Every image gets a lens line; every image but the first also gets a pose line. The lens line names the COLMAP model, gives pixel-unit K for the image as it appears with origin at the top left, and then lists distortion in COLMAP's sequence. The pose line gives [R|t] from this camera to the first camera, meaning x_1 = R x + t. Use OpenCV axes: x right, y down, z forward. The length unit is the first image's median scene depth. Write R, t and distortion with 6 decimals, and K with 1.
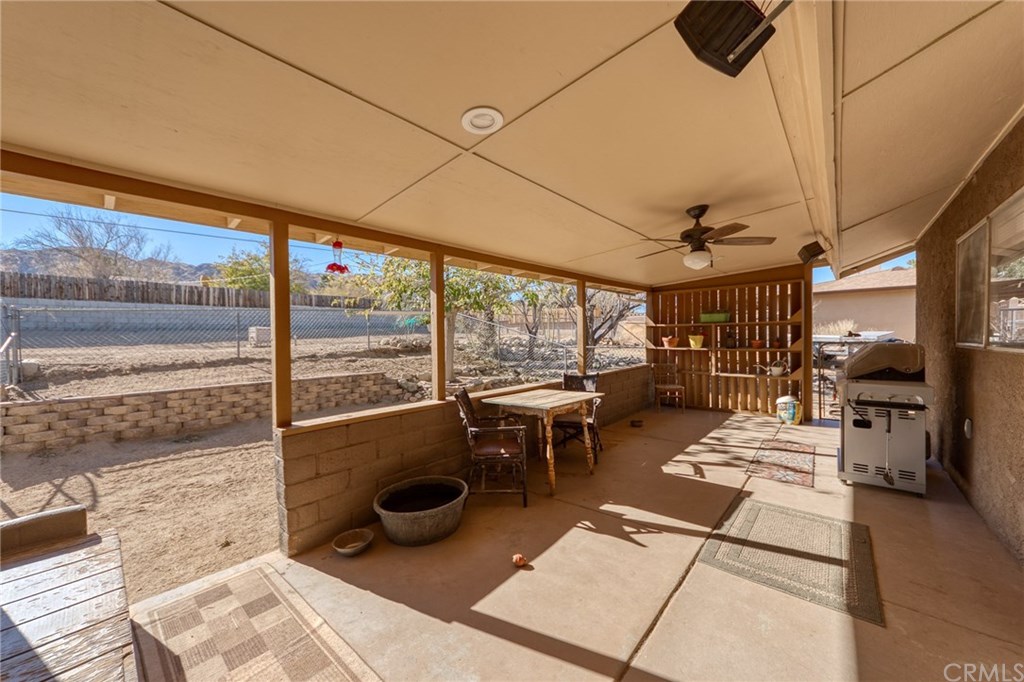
lens RADIAL K [[367.9, 0, 510.8], [0, 367.9, 337.8], [0, 0, 1]] dist [-0.003244, -0.000118]
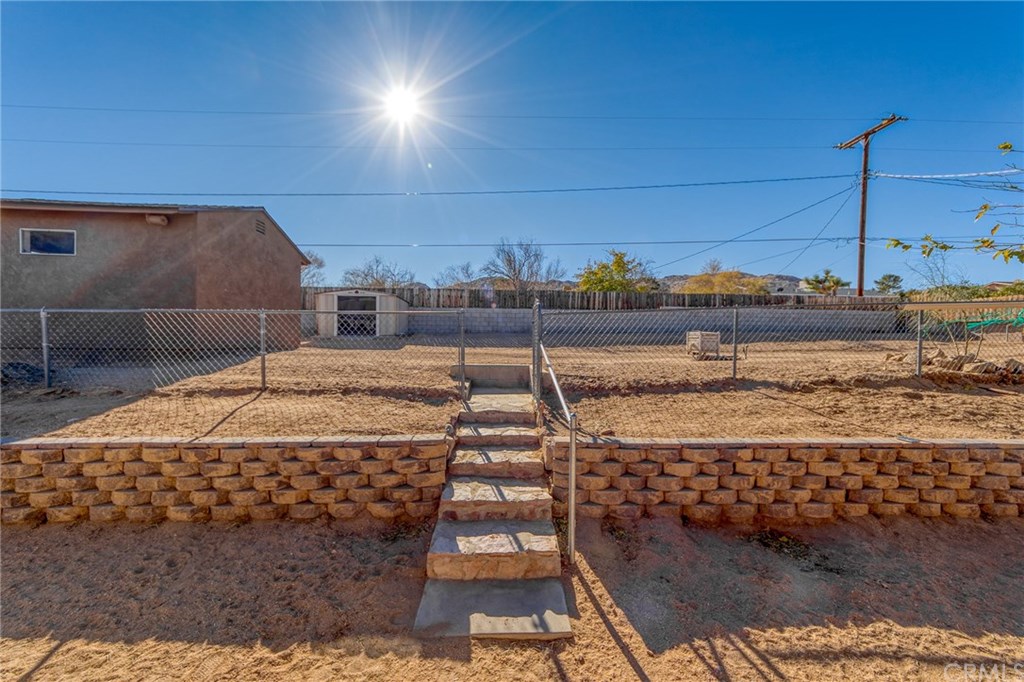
lens RADIAL K [[367.9, 0, 510.3], [0, 367.9, 337.4], [0, 0, 1]] dist [-0.003244, -0.000118]
pose [[0.697358, 0.016702, -0.716528, -0.690694], [-0.022223, 0.999752, 0.001676, -0.016402], [0.716378, 0.014754, 0.697556, 0.296892]]
